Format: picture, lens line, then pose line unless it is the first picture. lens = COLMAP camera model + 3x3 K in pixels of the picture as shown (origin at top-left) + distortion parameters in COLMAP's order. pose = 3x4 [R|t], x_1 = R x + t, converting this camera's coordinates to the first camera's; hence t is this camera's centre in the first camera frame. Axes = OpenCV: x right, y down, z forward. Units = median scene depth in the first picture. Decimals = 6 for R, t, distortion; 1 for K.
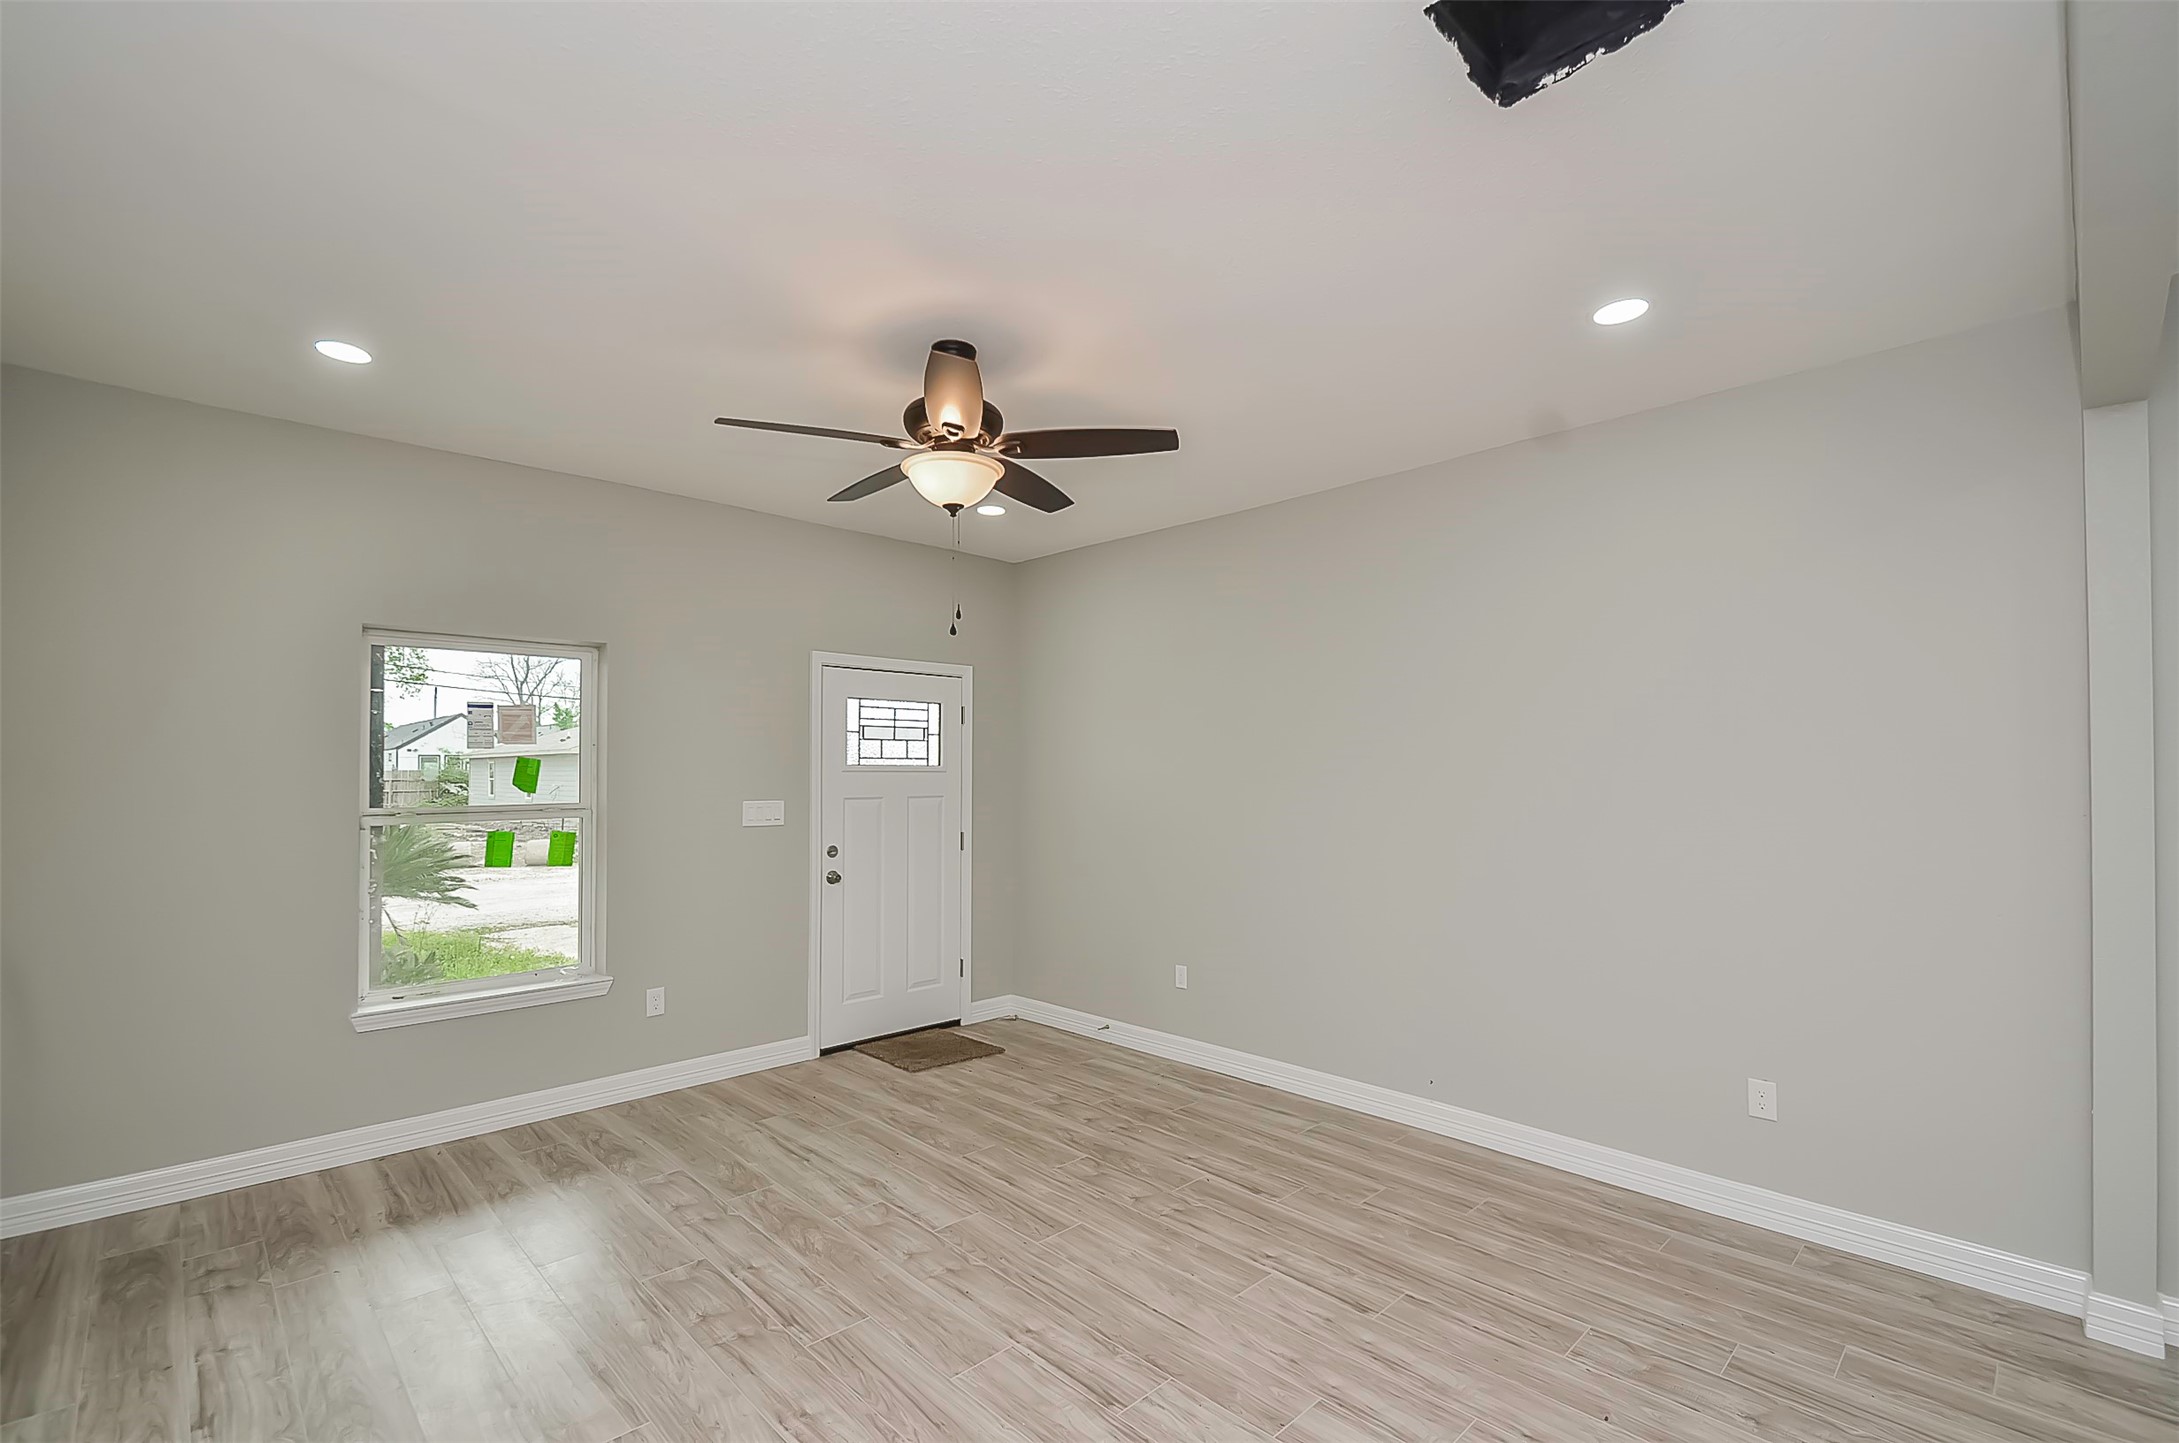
lens RADIAL K [[948.0, 0, 1072.0], [0, 948.0, 750.8], [0, 0, 1]] dist [0.016324, -0.017420]
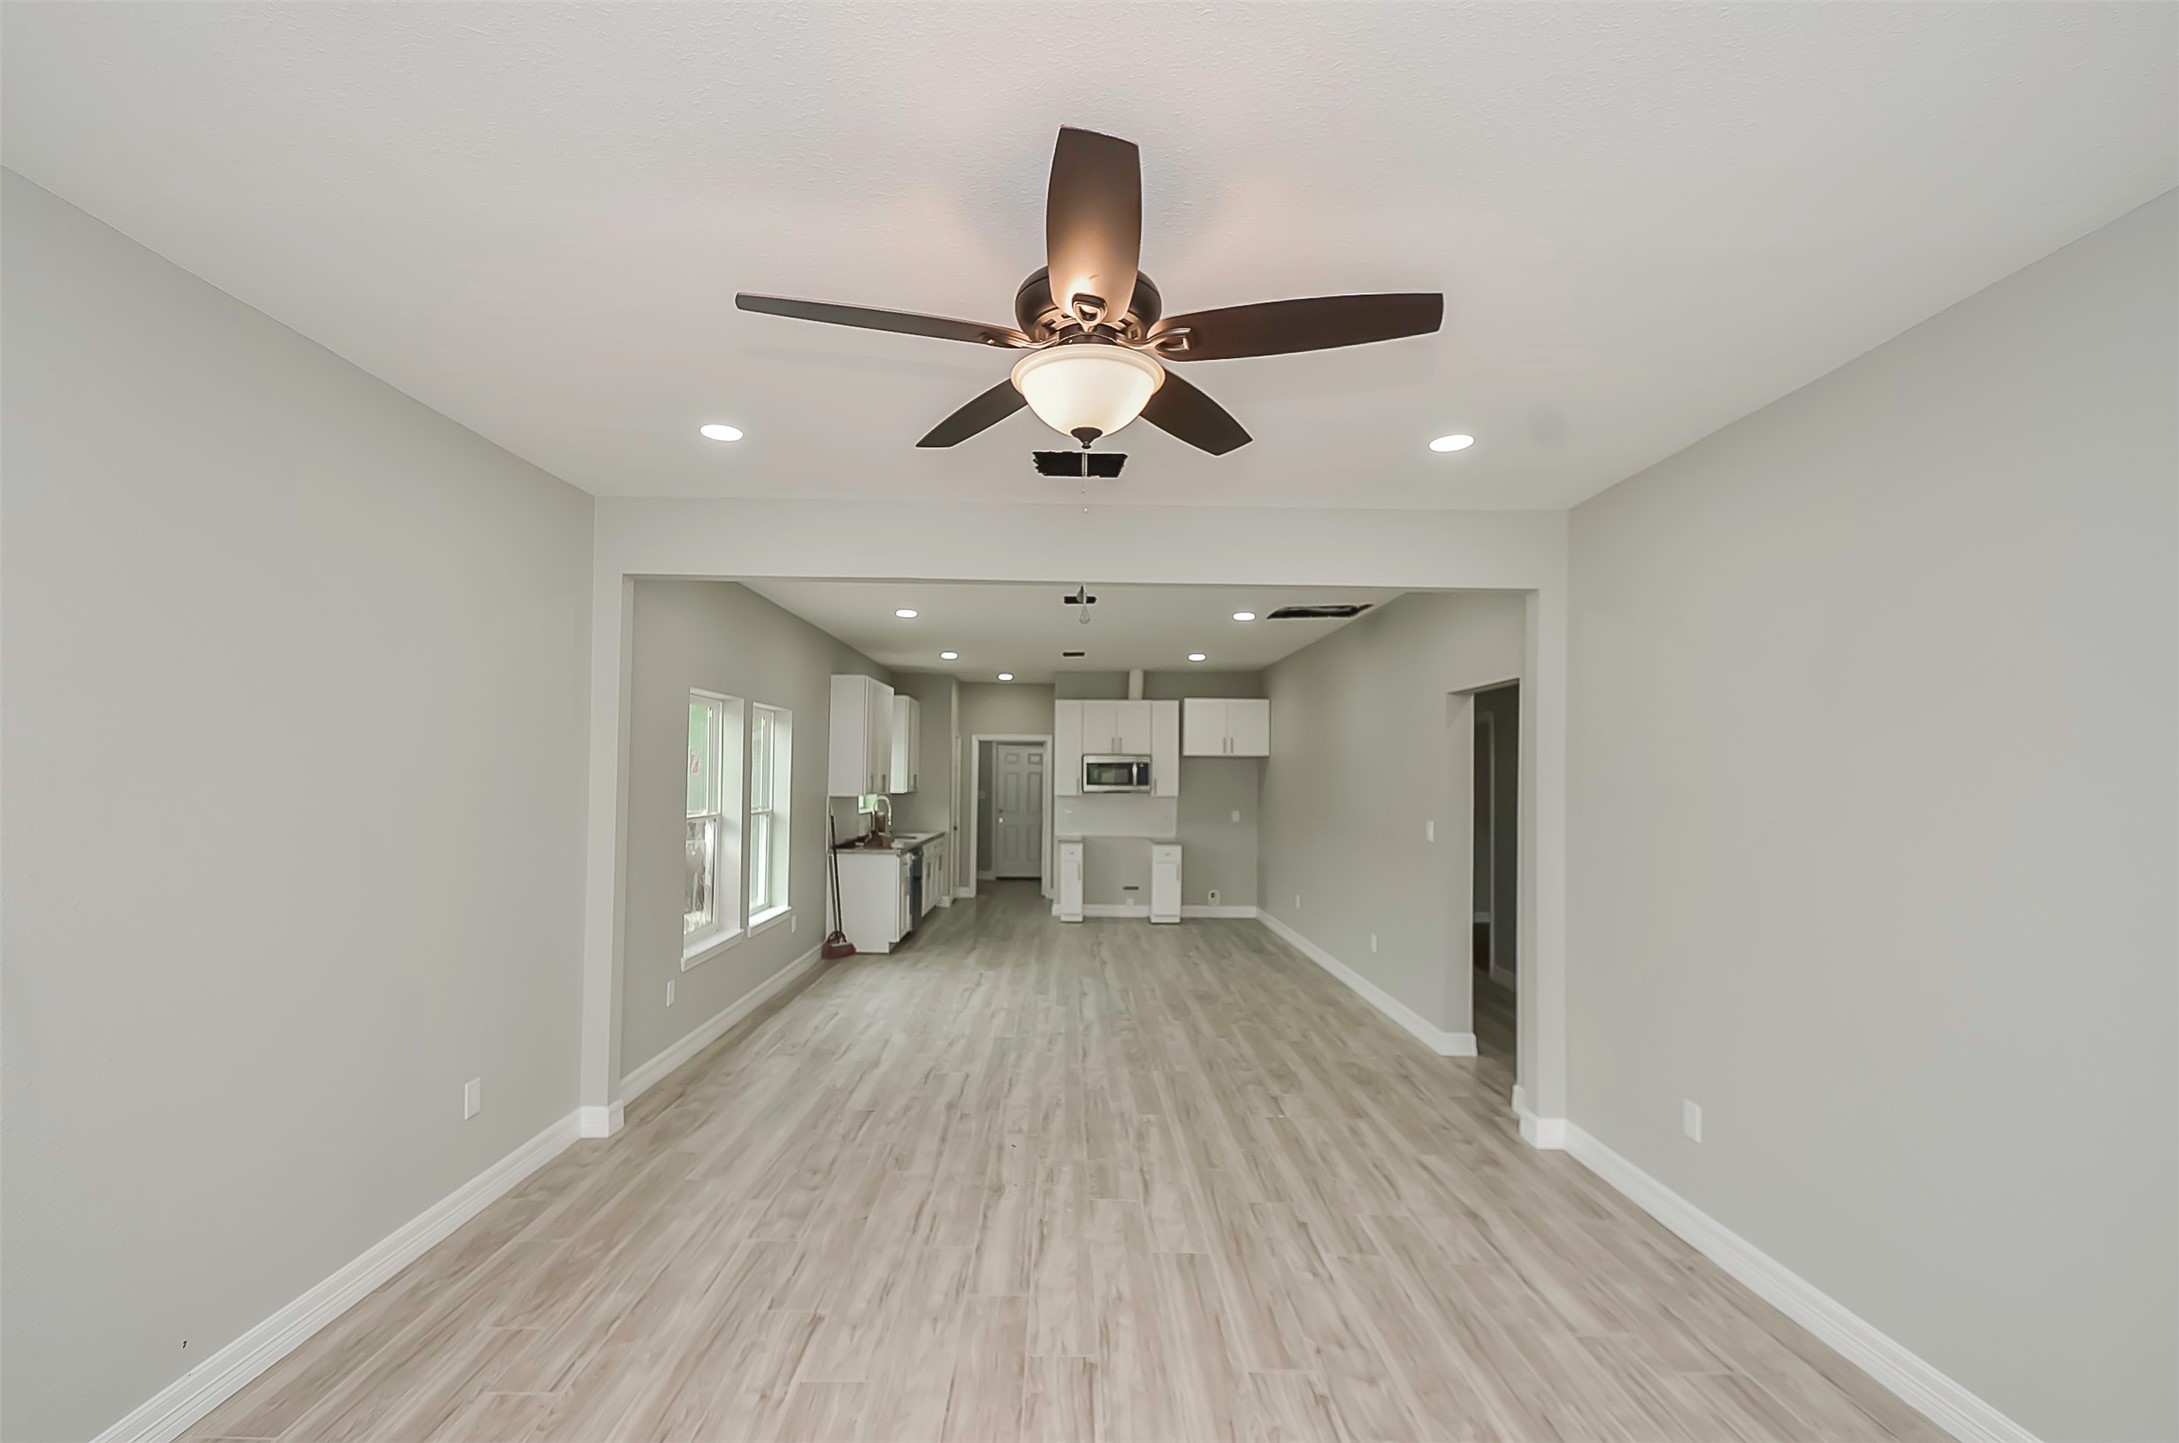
lens RADIAL K [[948.0, 0, 1072.0], [0, 948.0, 750.8], [0, 0, 1]] dist [0.016324, -0.017420]
pose [[-0.731192, 0.008173, 0.682123, -0.450758], [-0.024266, 0.998984, -0.037982, -0.004619], [-0.681740, -0.044325, -0.730250, 1.164529]]
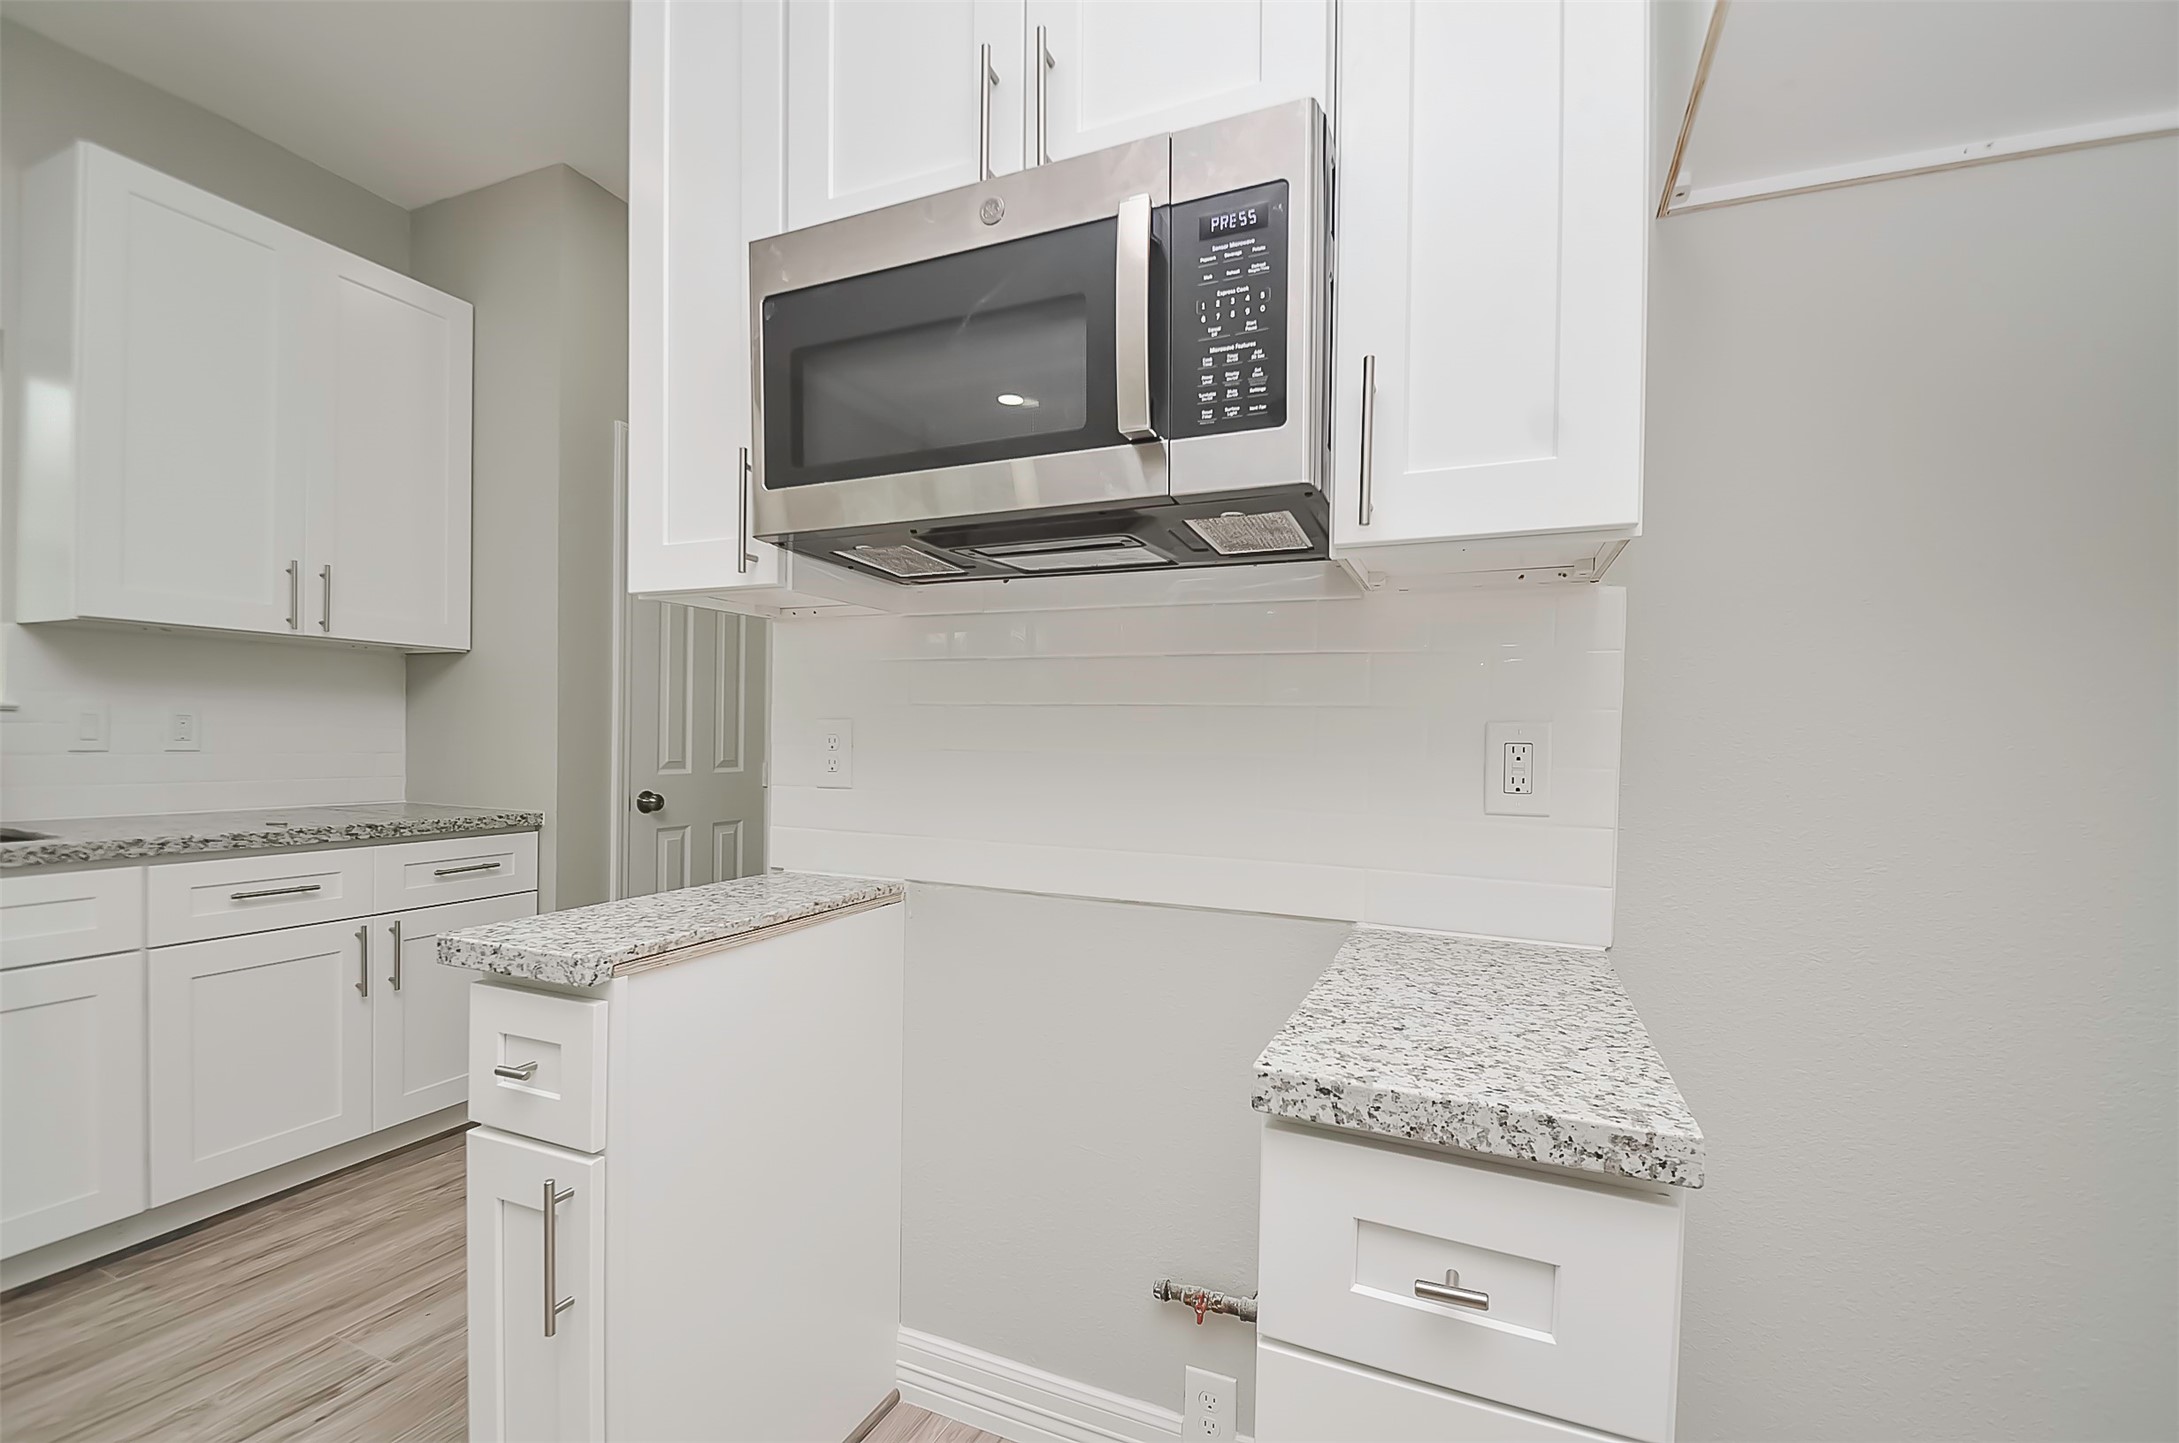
lens RADIAL K [[948.0, 0, 1072.0], [0, 948.0, 750.8], [0, 0, 1]] dist [0.016324, -0.017420]
pose [[-0.381745, -0.018916, 0.924074, 1.138432], [-0.031153, 0.999486, 0.007591, 0.078762], [-0.923742, -0.025890, -0.382138, -0.975815]]
